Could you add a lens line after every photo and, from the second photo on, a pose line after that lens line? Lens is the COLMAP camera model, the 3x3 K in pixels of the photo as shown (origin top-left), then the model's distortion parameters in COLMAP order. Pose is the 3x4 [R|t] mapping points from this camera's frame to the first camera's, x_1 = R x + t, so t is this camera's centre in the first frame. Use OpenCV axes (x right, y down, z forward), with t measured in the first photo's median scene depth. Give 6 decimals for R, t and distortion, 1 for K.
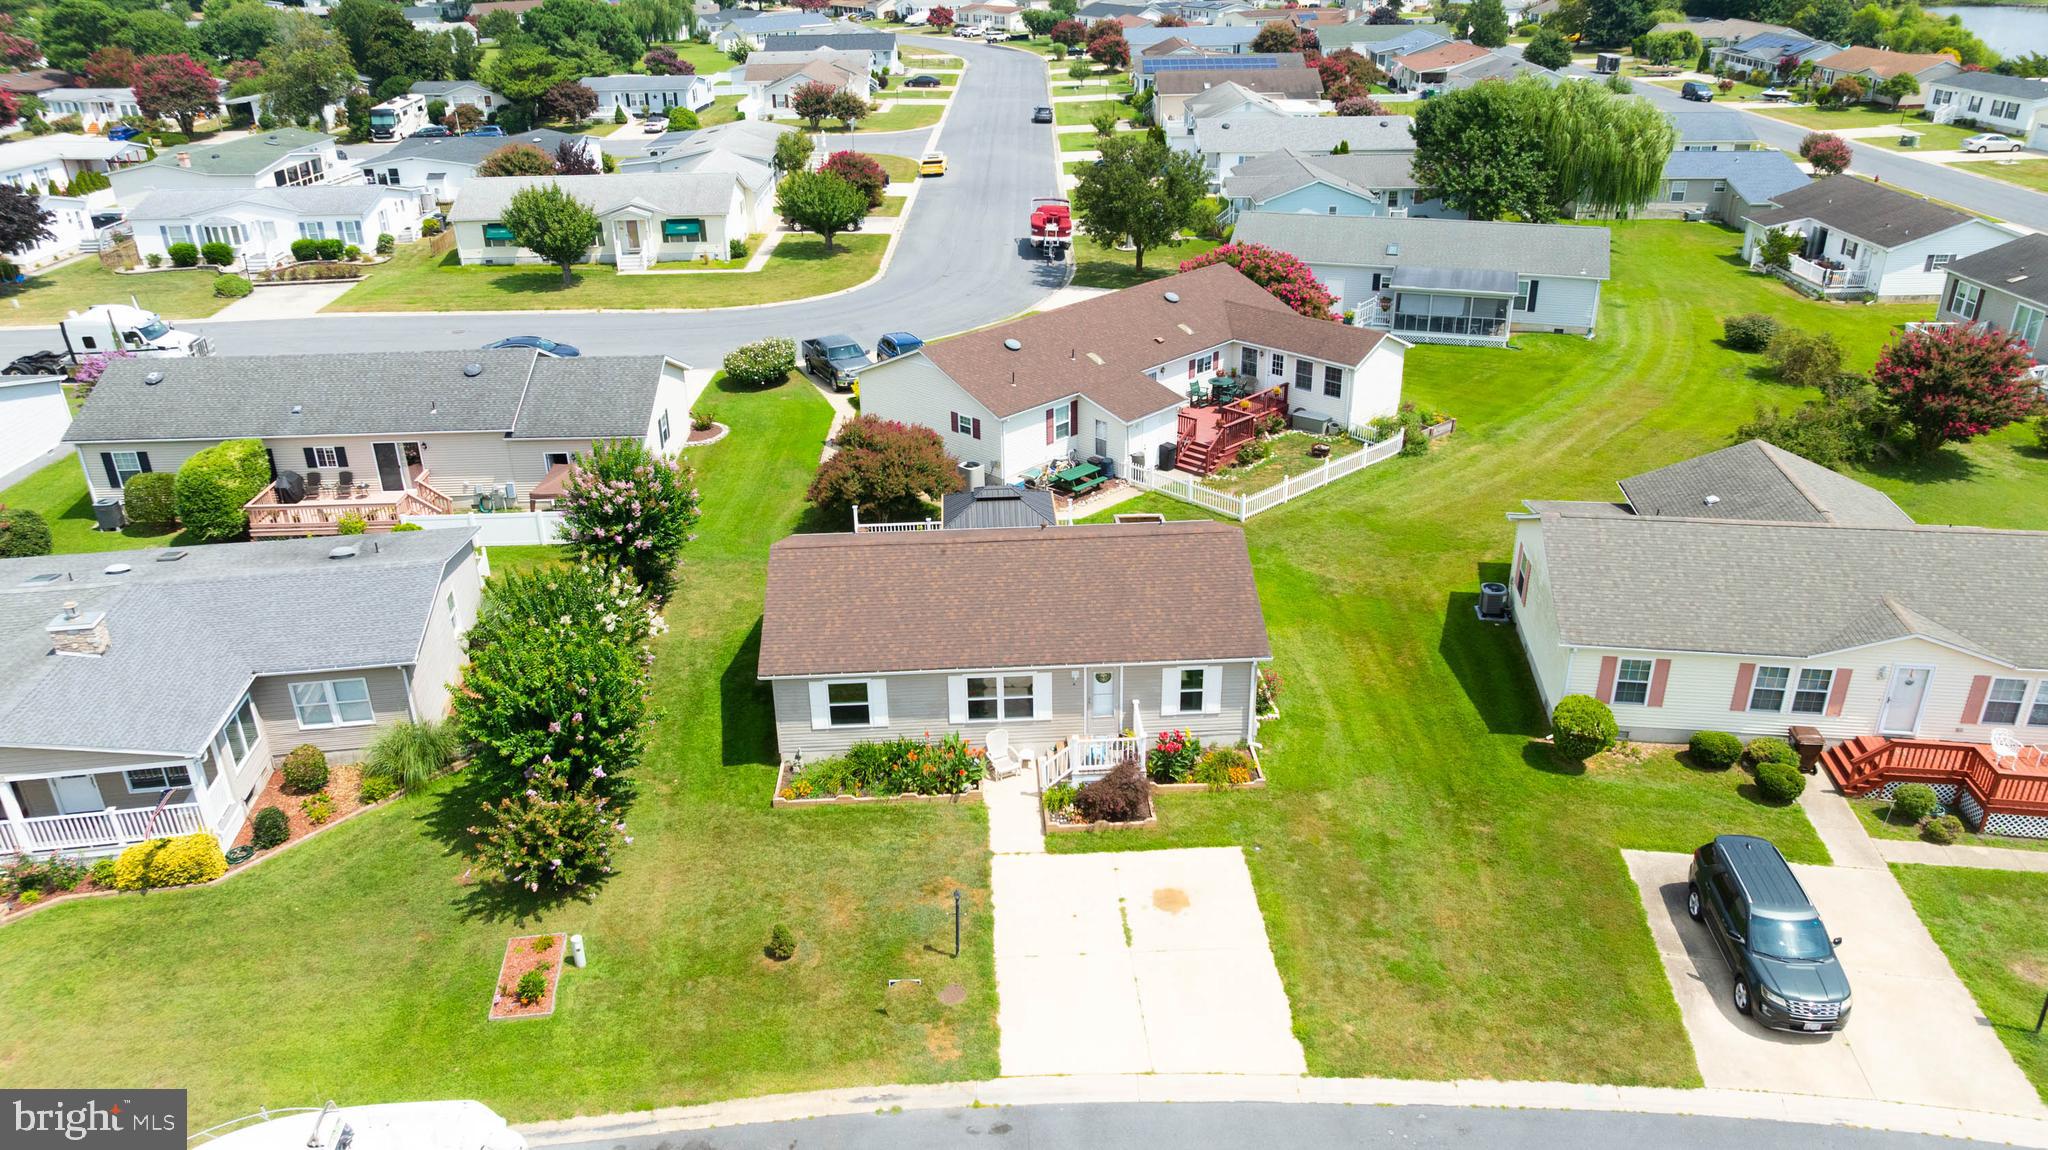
lens RADIAL K [[1446.8, 0, 1031.2], [0, 1446.8, 566.9], [0, 0, 1]] dist [-0.005948, 0.001325]
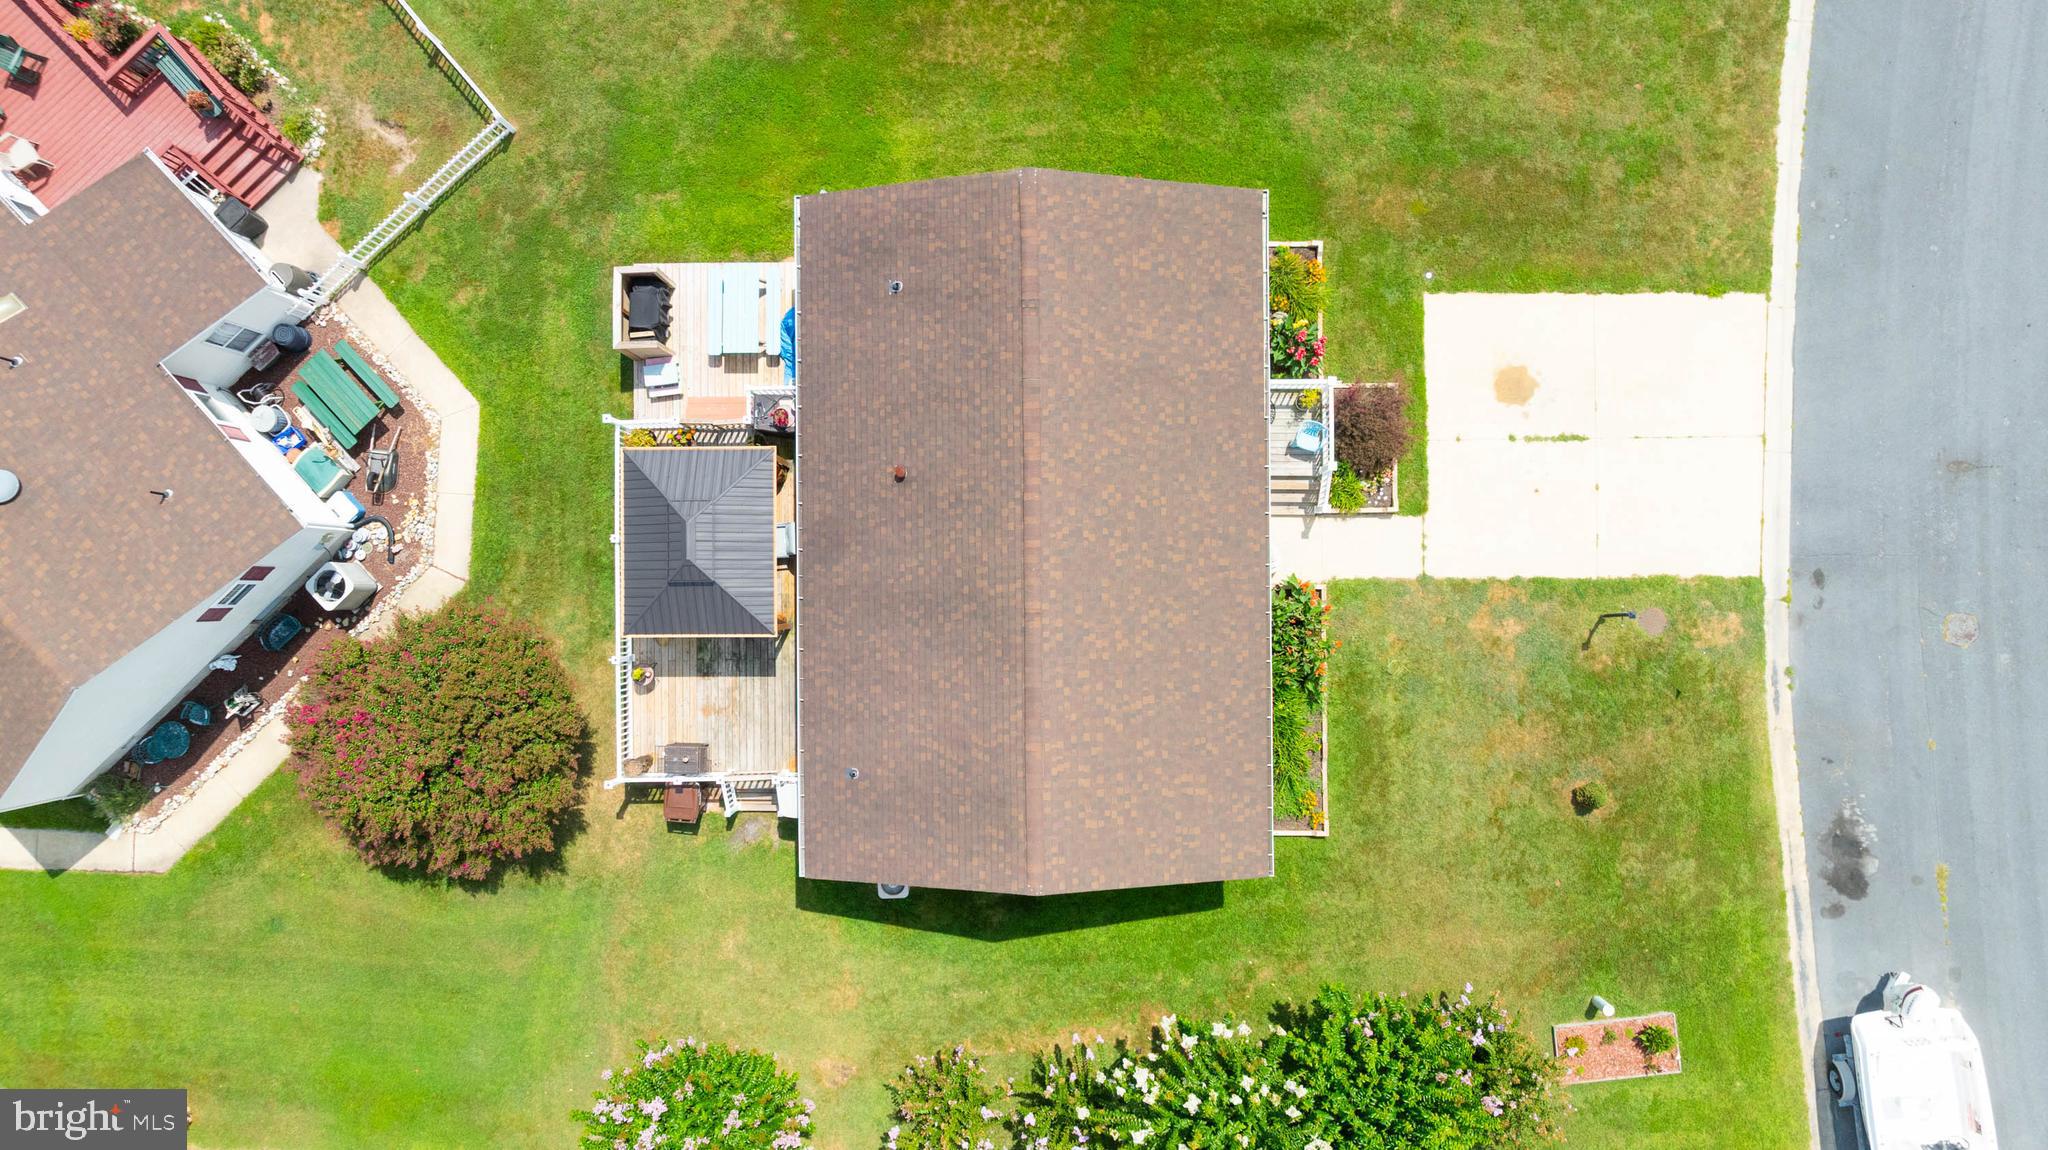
lens RADIAL K [[1460.1, 0, 1024.0], [0, 1460.1, 575.0], [0, 0, 1]] dist [-0.007172, -0.000157]
pose [[0.050101, -0.998436, 0.024800, -0.068958], [0.436736, 0.044233, 0.898502, -0.803783], [-0.898194, -0.034185, 0.438269, 0.939012]]
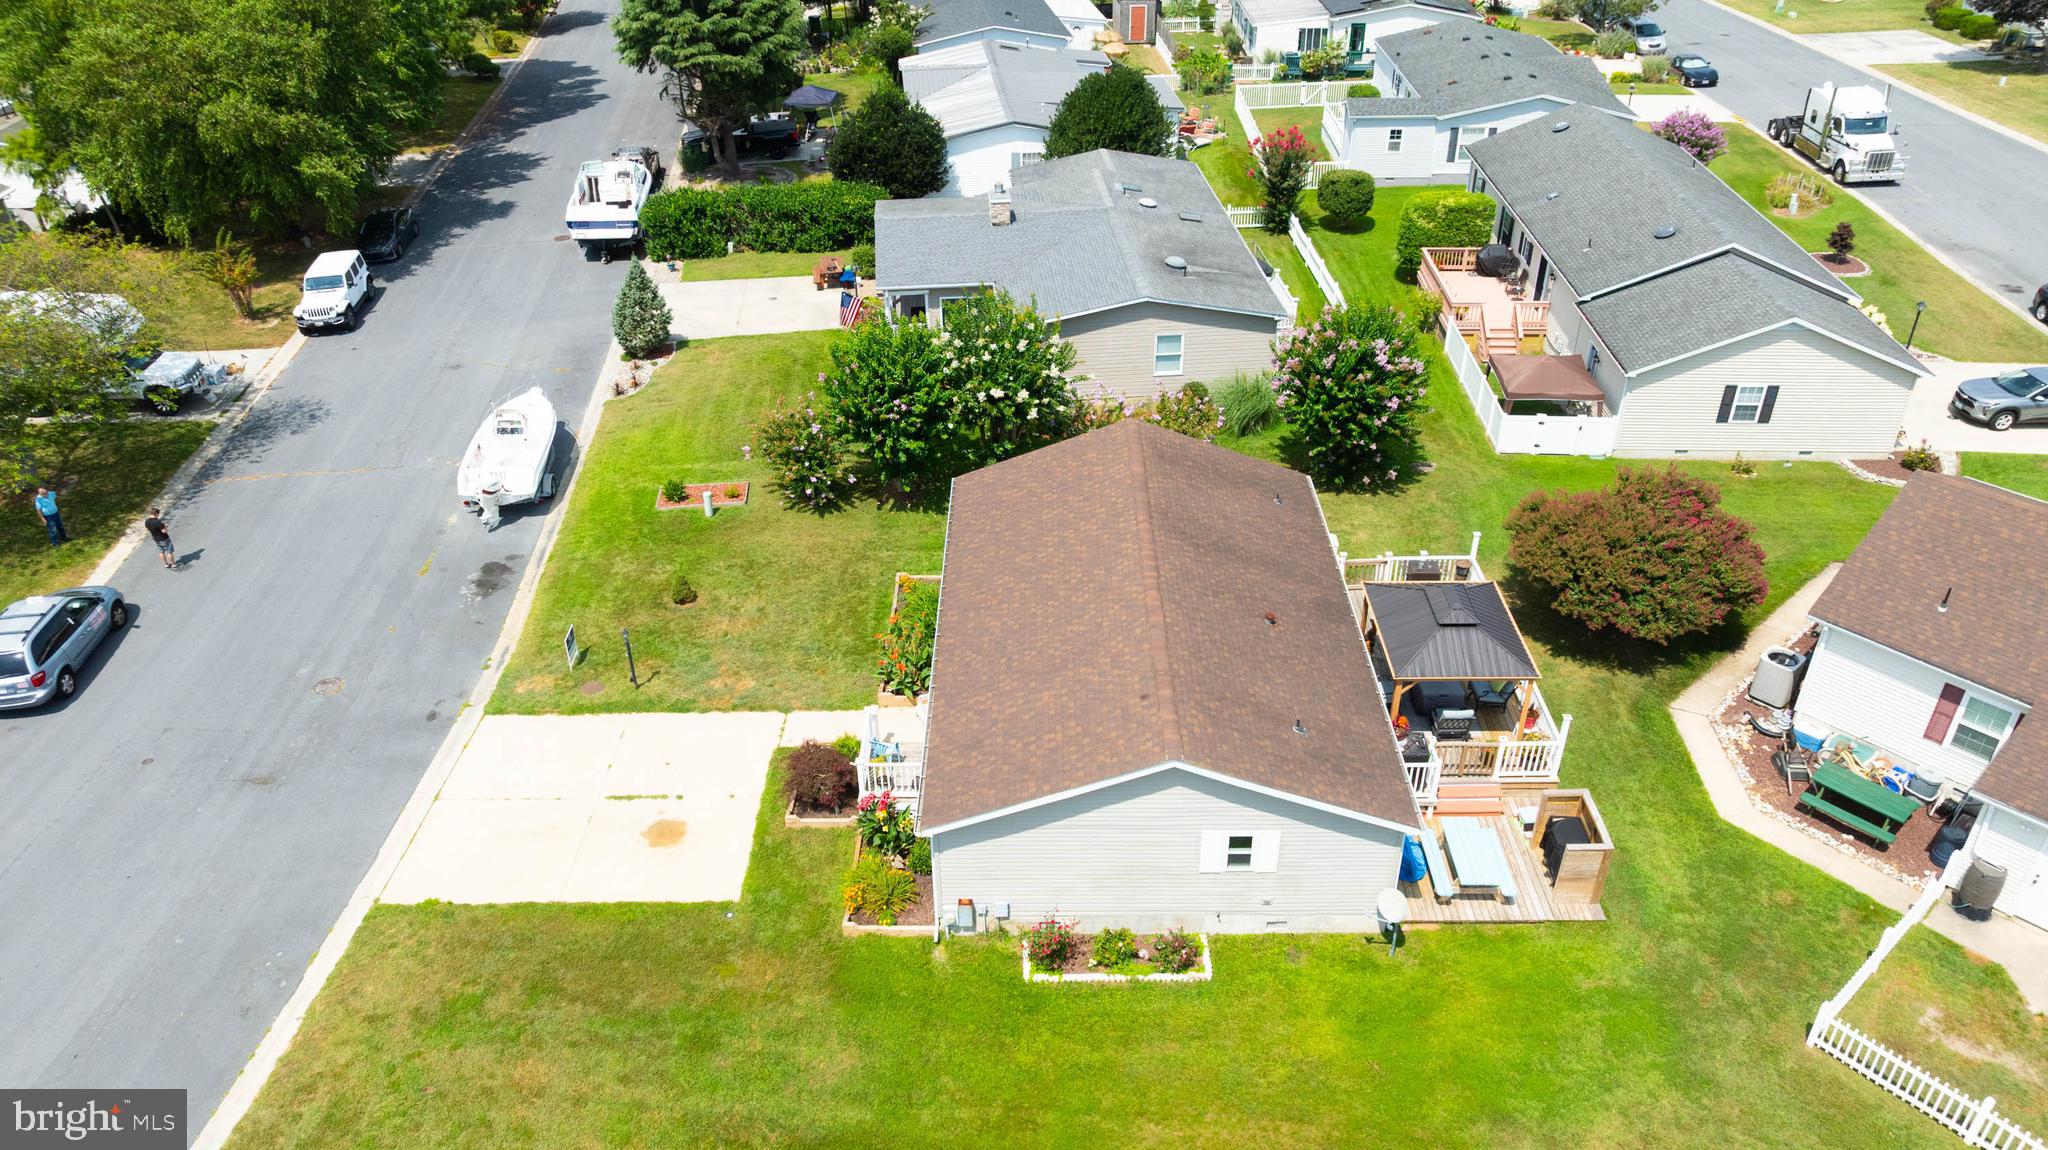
lens RADIAL K [[1460.1, 0, 1024.0], [0, 1460.1, 575.0], [0, 0, 1]] dist [-0.007172, -0.000157]
pose [[-0.067529, 0.550409, -0.832160, 0.823732], [-0.402484, 0.748158, 0.527509, -0.511035], [0.912933, 0.370553, 0.171009, 1.069217]]
